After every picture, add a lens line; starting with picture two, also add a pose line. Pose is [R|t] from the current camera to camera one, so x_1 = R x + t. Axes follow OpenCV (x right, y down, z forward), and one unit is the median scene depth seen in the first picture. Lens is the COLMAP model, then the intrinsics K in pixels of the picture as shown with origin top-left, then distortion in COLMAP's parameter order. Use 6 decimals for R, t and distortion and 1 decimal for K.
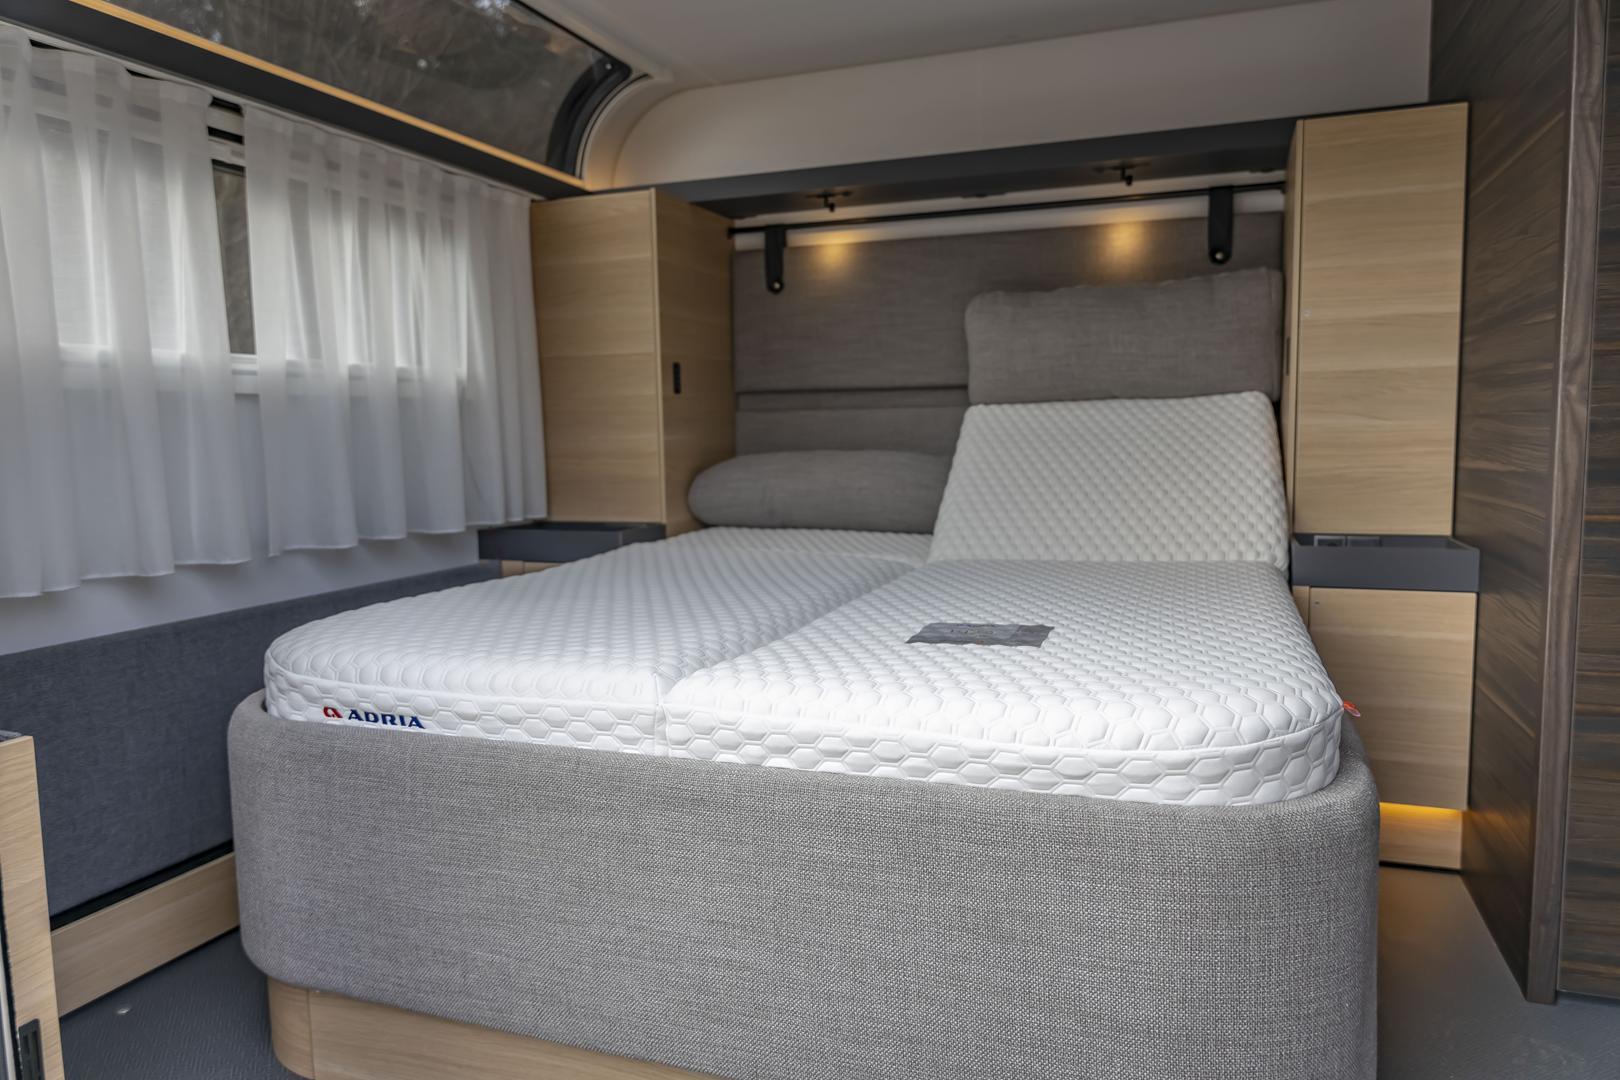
lens RADIAL K [[1092.1, 0, 810.0], [0, 1092.1, 540.0], [0, 0, 1]] dist [0.003640, 0.000743]
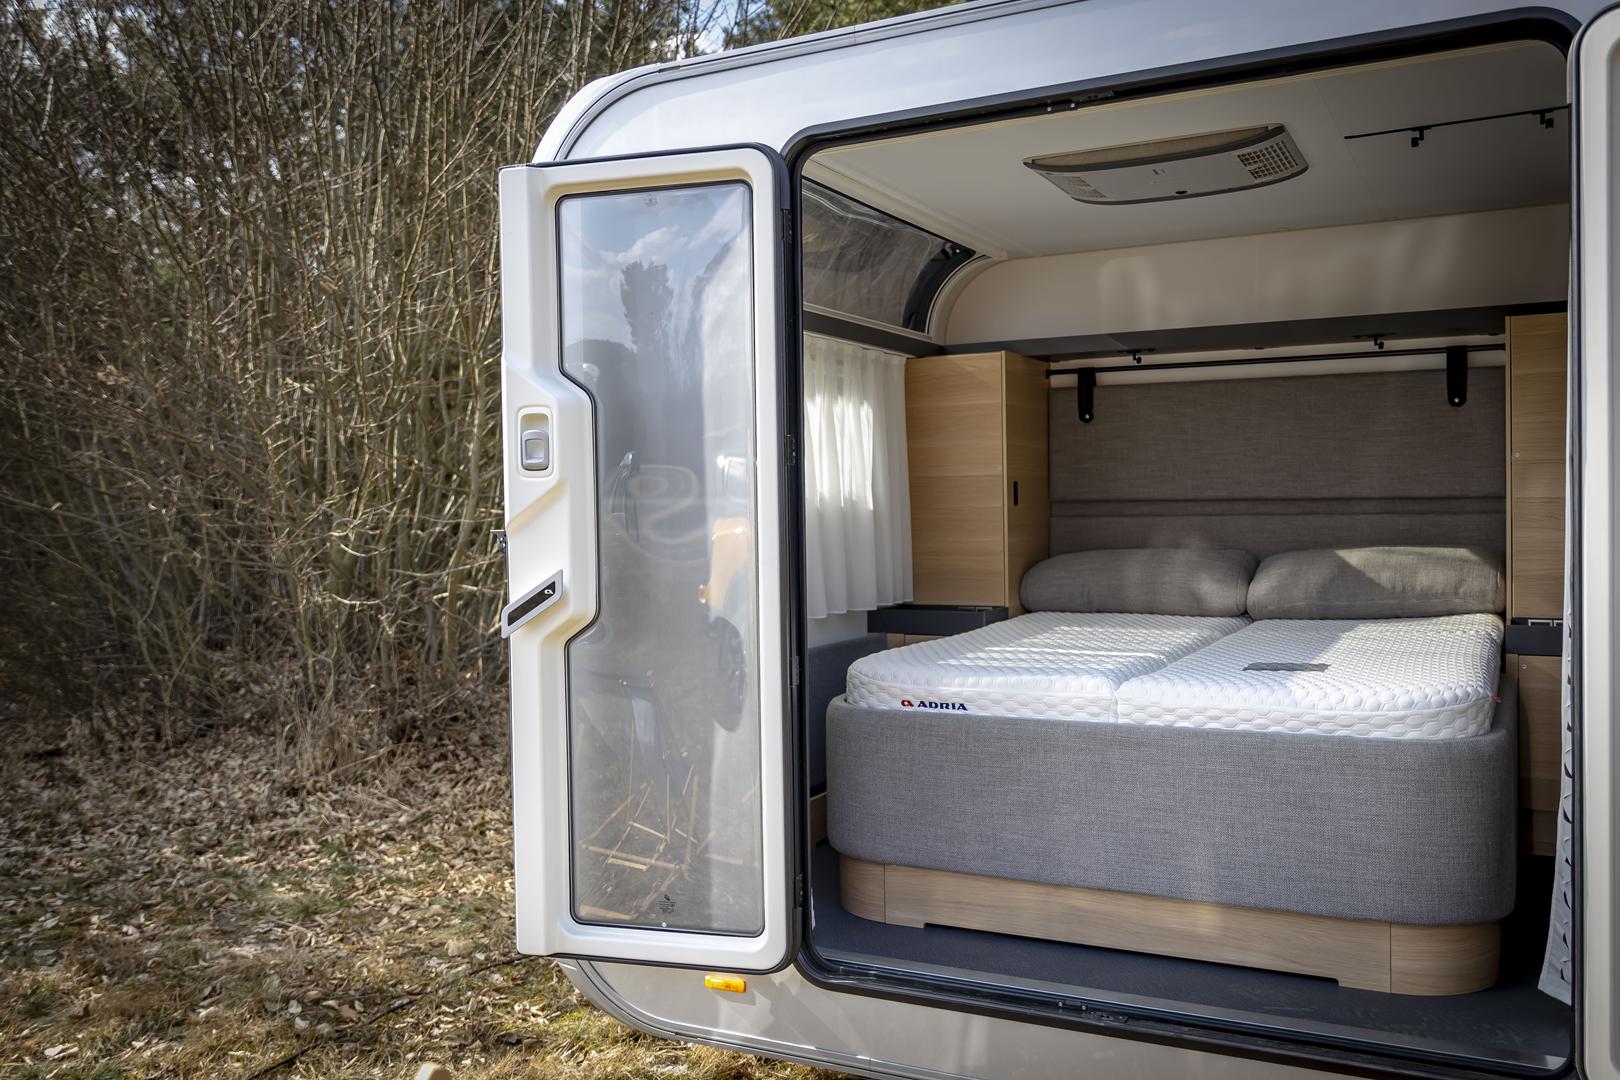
lens RADIAL K [[1383.2, 0, 810.0], [0, 1383.2, 540.0], [0, 0, 1]] dist [-0.005579, -0.009700]
pose [[0.992091, 0.006731, -0.125340, -0.173337], [-0.016436, 0.996930, -0.076559, 0.037091], [0.124440, 0.078013, 0.989155, -0.687045]]
